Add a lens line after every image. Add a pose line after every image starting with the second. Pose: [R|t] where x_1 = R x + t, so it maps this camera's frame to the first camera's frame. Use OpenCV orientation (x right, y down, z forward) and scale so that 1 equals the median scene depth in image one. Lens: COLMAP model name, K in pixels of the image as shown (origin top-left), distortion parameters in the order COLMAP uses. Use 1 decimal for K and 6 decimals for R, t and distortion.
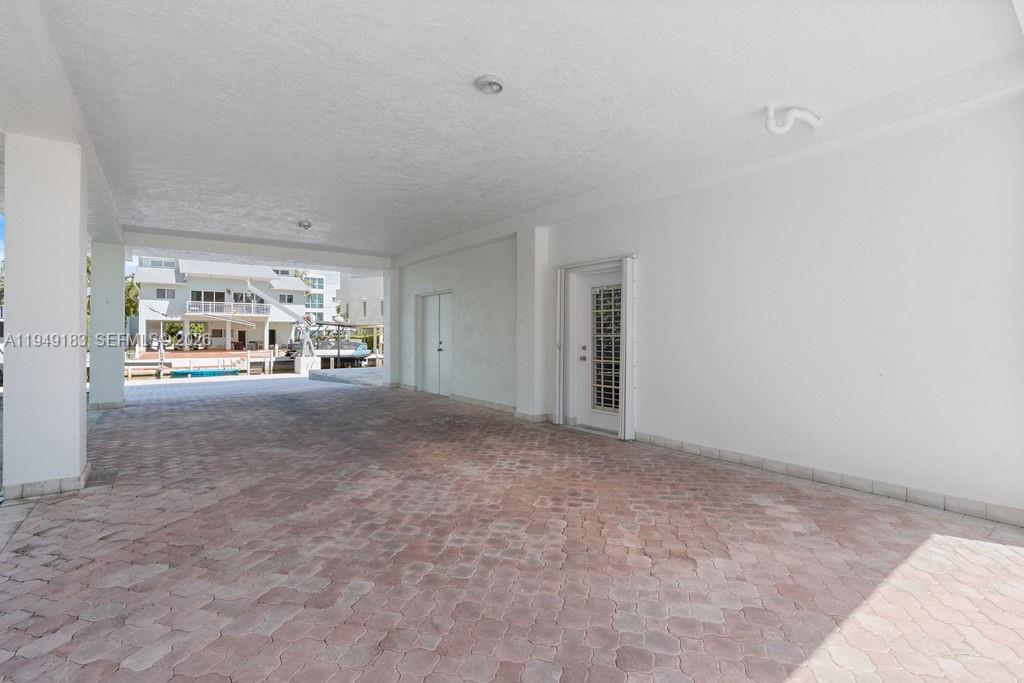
lens RADIAL K [[463.0, 0, 512.0], [0, 463.0, 341.5], [0, 0, 1]] dist [-0.002583, 0.000010]
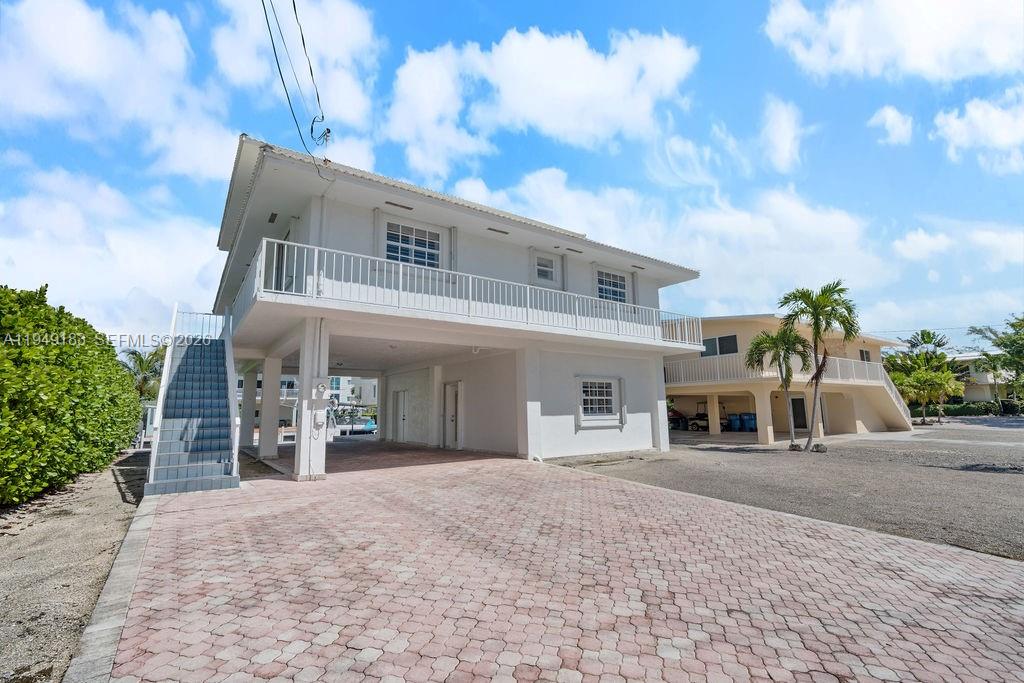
lens RADIAL K [[463.0, 0, 512.0], [0, 463.0, 341.5], [0, 0, 1]] dist [-0.002583, 0.000010]
pose [[0.999316, -0.026241, -0.026063, 0.117473], [0.021738, 0.986863, -0.160087, 0.005139], [0.029922, 0.159411, 0.986759, -0.316912]]
